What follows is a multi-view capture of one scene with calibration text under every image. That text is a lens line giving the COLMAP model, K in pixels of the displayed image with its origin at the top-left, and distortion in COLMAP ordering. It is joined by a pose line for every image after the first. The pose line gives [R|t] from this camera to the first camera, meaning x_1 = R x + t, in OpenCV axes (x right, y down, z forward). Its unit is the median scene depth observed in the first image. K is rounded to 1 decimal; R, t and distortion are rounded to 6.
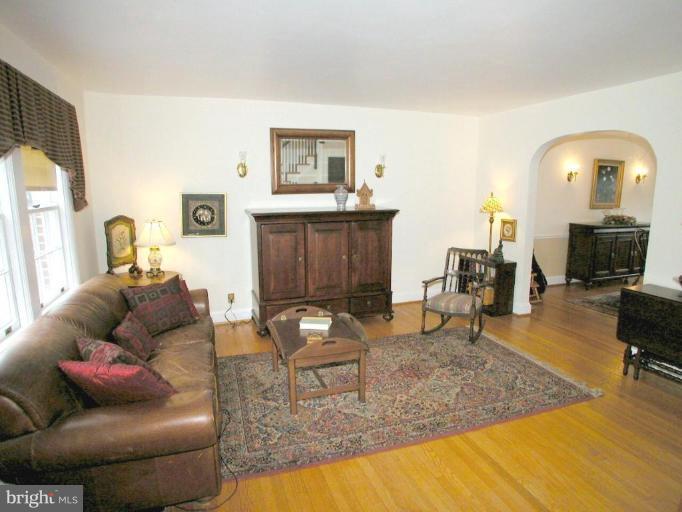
lens RADIAL K [[408.9, 0, 348.3], [0, 408.9, 261.0], [0, 0, 1]] dist [-0.112542, 0.043038]
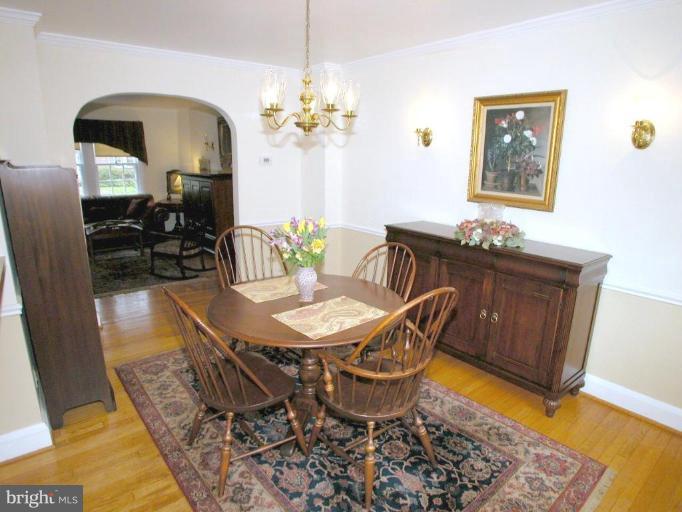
lens RADIAL K [[408.9, 0, 348.3], [0, 408.9, 261.0], [0, 0, 1]] dist [-0.112542, 0.043038]
pose [[0.327575, 0.244356, -0.912680, 1.044383], [-0.177536, 0.964690, 0.194561, -0.132820], [0.927996, 0.098300, 0.359390, 0.686092]]
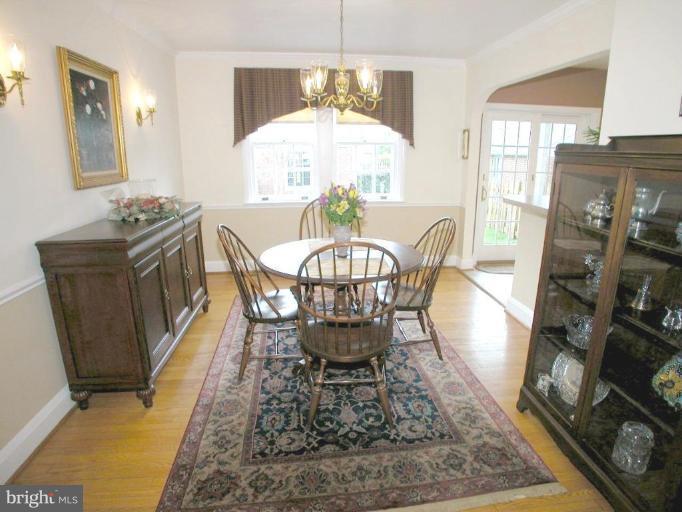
lens RADIAL K [[408.9, 0, 348.3], [0, 408.9, 261.0], [0, 0, 1]] dist [-0.112542, 0.043038]
pose [[0.241786, -0.251206, 0.937249, 0.317583], [0.164765, 0.962509, 0.215472, -0.105077], [-0.956239, 0.102327, 0.274111, 0.661901]]
